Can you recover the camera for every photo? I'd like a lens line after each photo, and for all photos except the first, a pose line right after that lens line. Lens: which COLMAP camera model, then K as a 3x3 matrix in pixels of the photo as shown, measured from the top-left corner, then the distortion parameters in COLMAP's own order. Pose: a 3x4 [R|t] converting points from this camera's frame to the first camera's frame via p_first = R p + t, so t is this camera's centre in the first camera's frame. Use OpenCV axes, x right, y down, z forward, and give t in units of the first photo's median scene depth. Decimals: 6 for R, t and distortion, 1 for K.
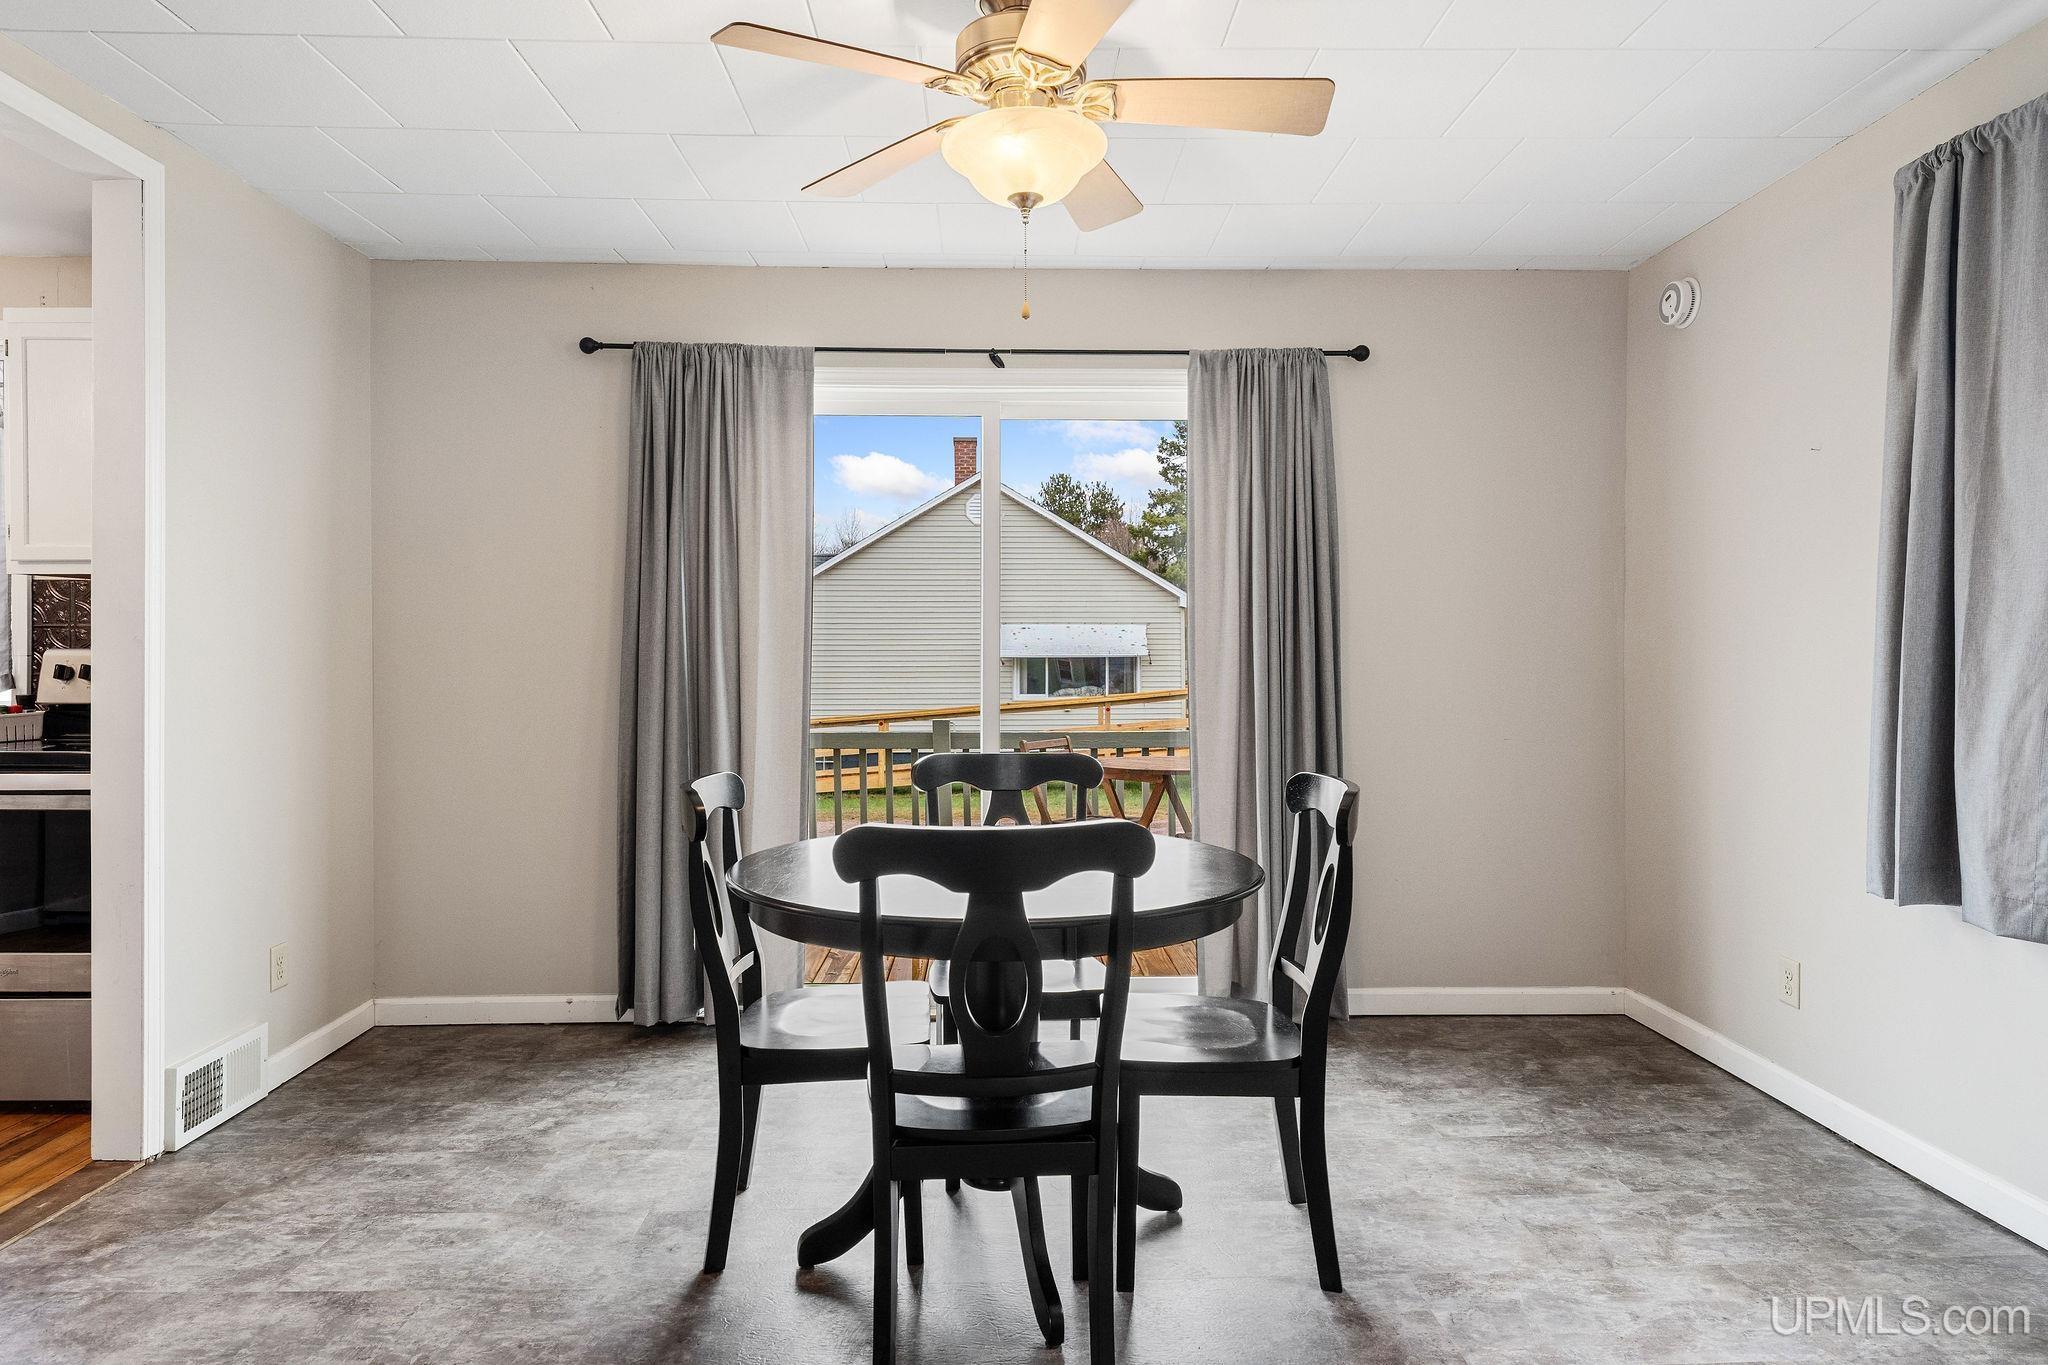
lens RADIAL K [[1139.8, 0, 1024.0], [0, 1139.8, 682.5], [0, 0, 1]] dist [0.001699, -0.001303]
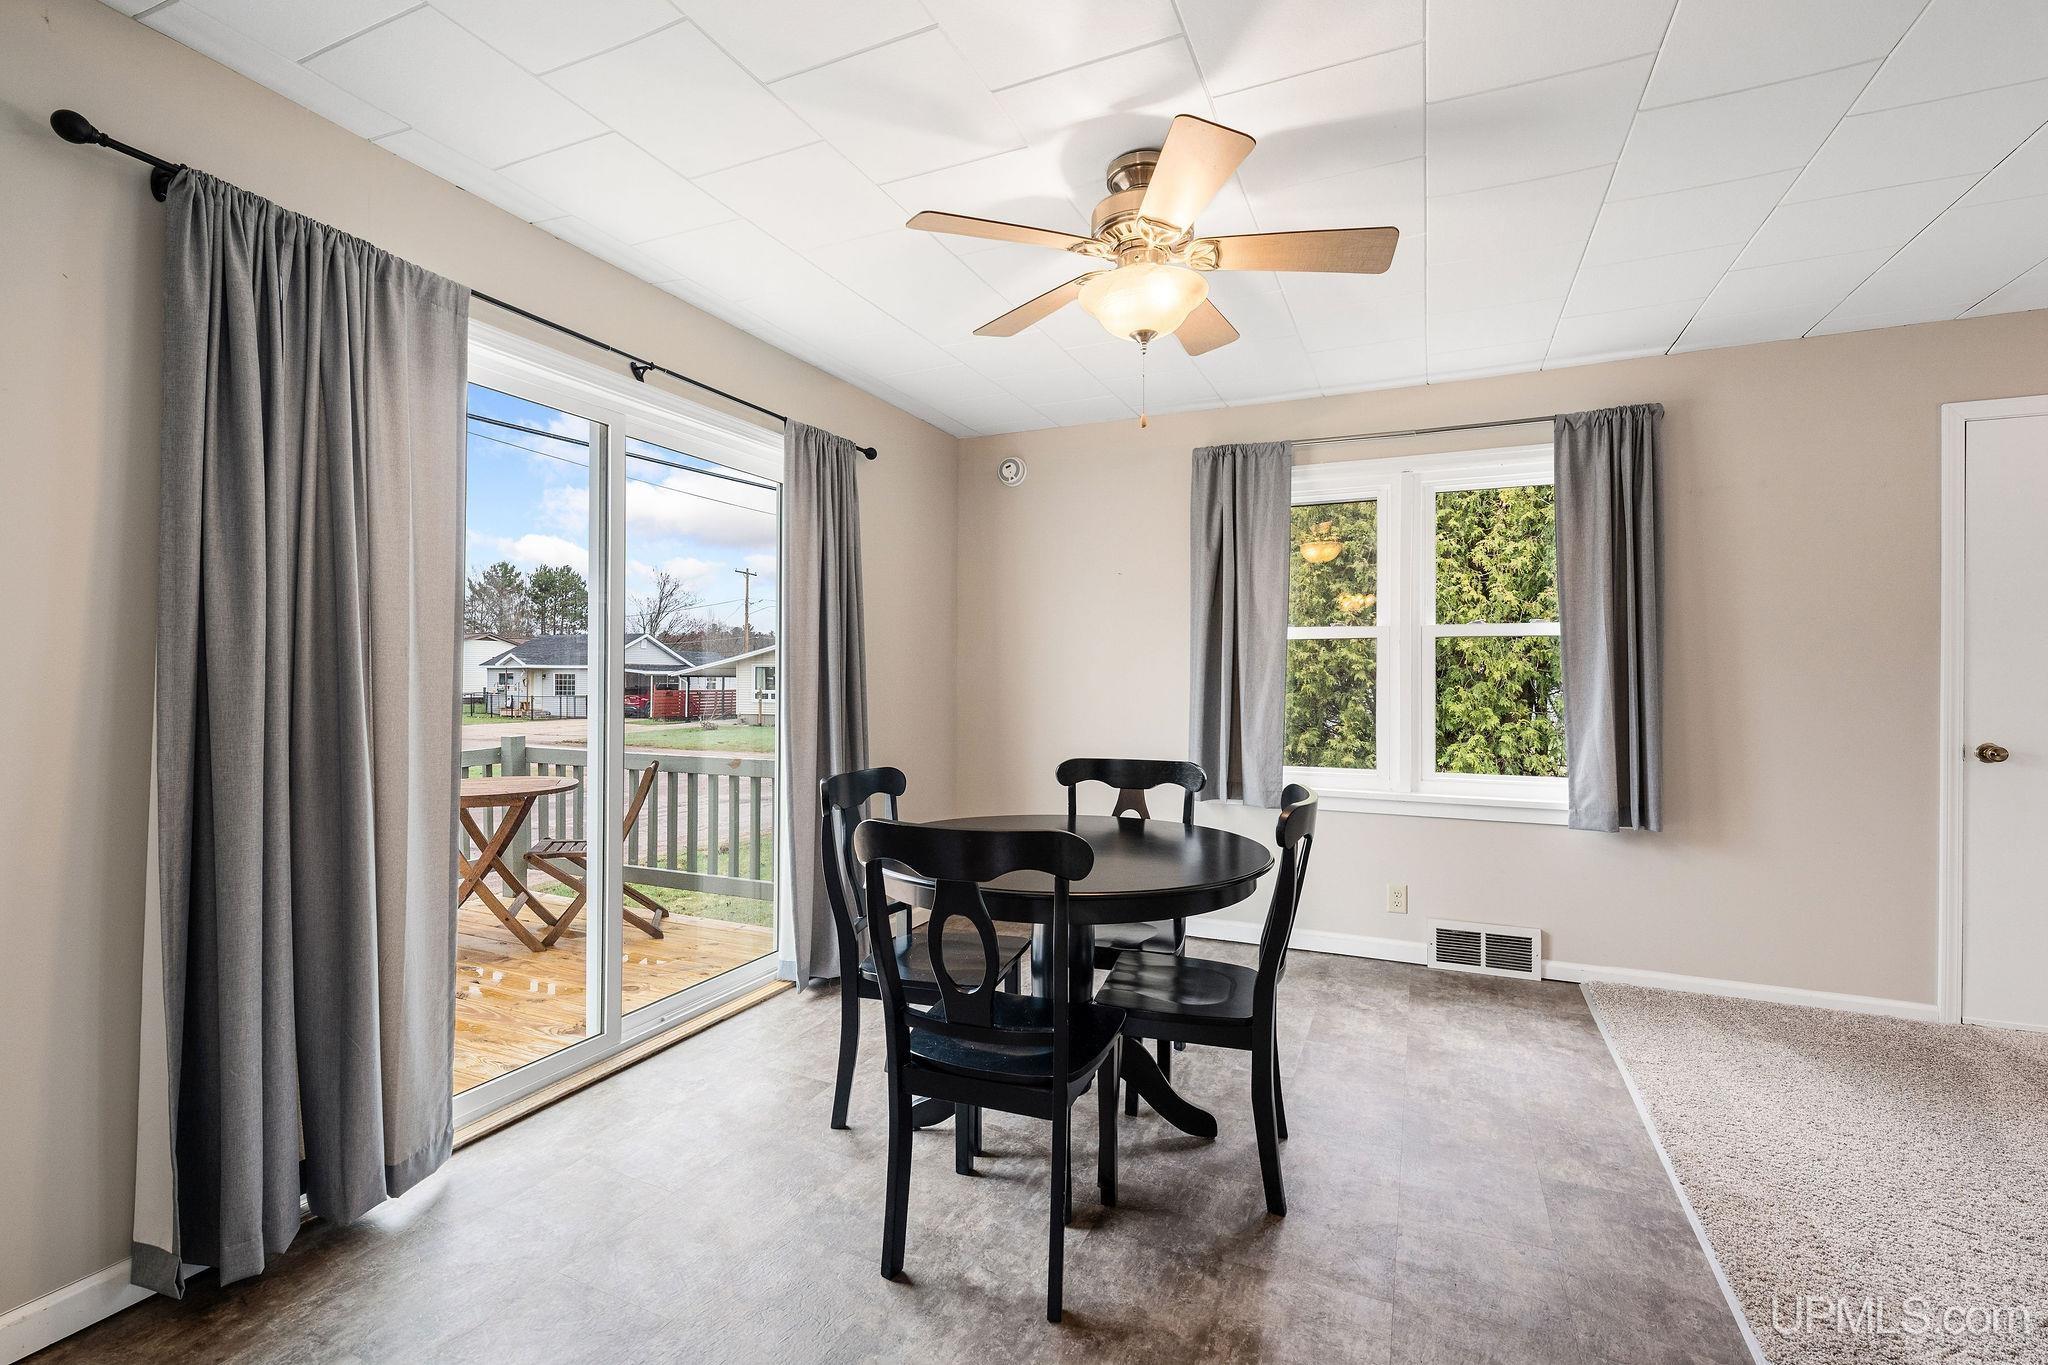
lens RADIAL K [[910.6, 0, 1024.0], [0, 910.6, 682.5], [0, 0, 1]] dist [0.022252, -0.000059]
pose [[0.435875, -0.002467, 0.900004, -0.592009], [0.013036, 0.999909, -0.003572, -0.016331], [-0.899913, 0.013289, 0.435868, 0.384761]]
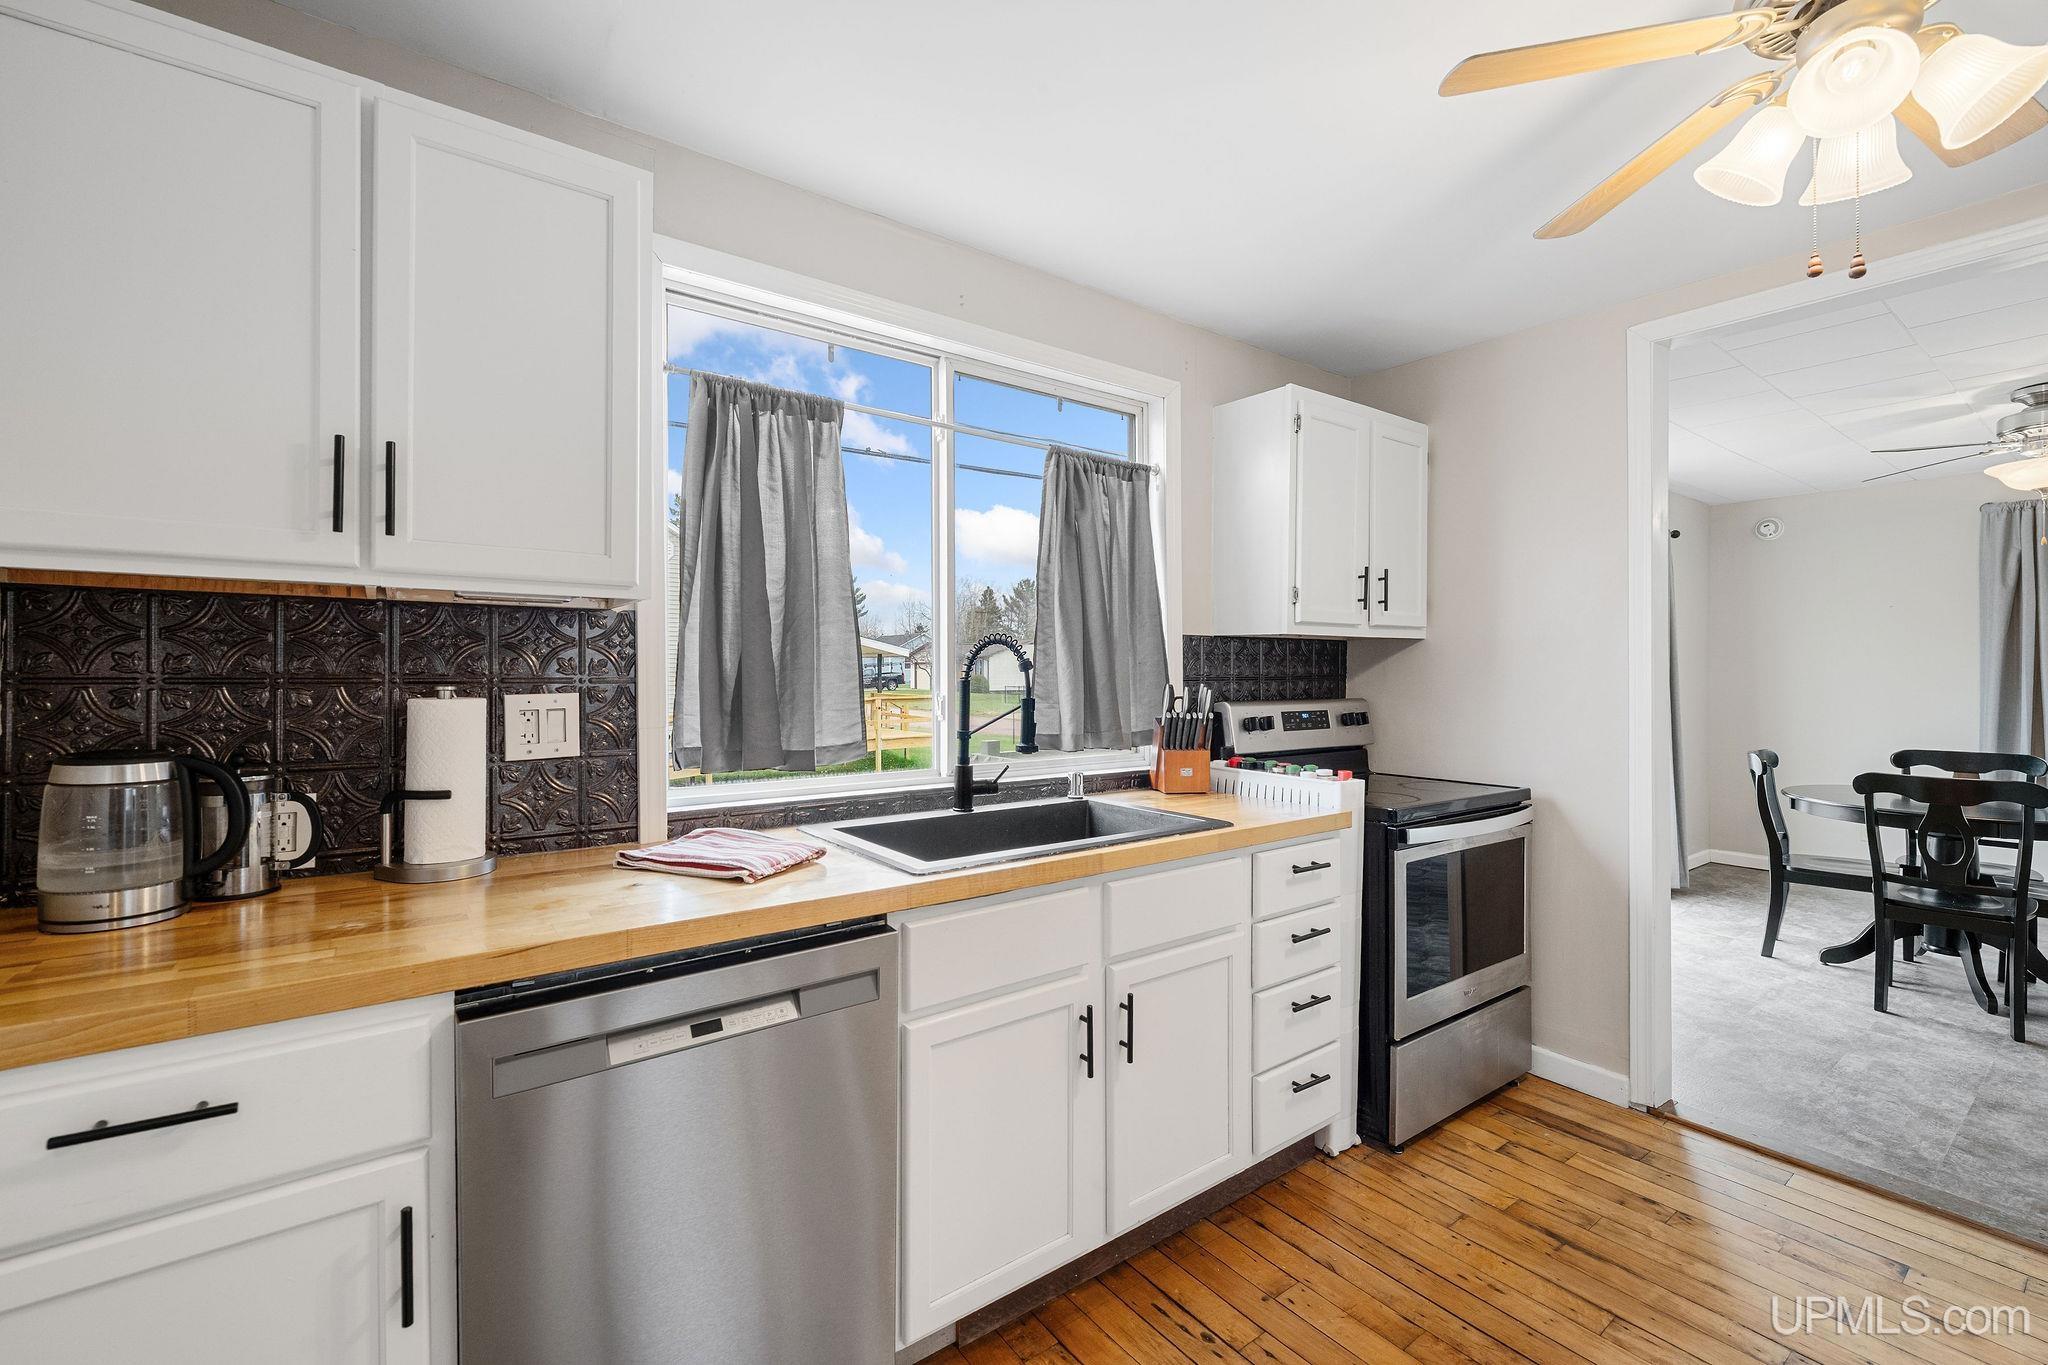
lens RADIAL K [[855.0, 0, 1021.6], [0, 855.0, 667.2], [0, 0, 1]] dist [-0.000051, 0.000068]
pose [[0.817272, 0.003484, 0.576242, -1.462610], [0.008947, 0.999784, -0.018735, -0.046790], [-0.576183, 0.020467, 0.817065, 0.467389]]
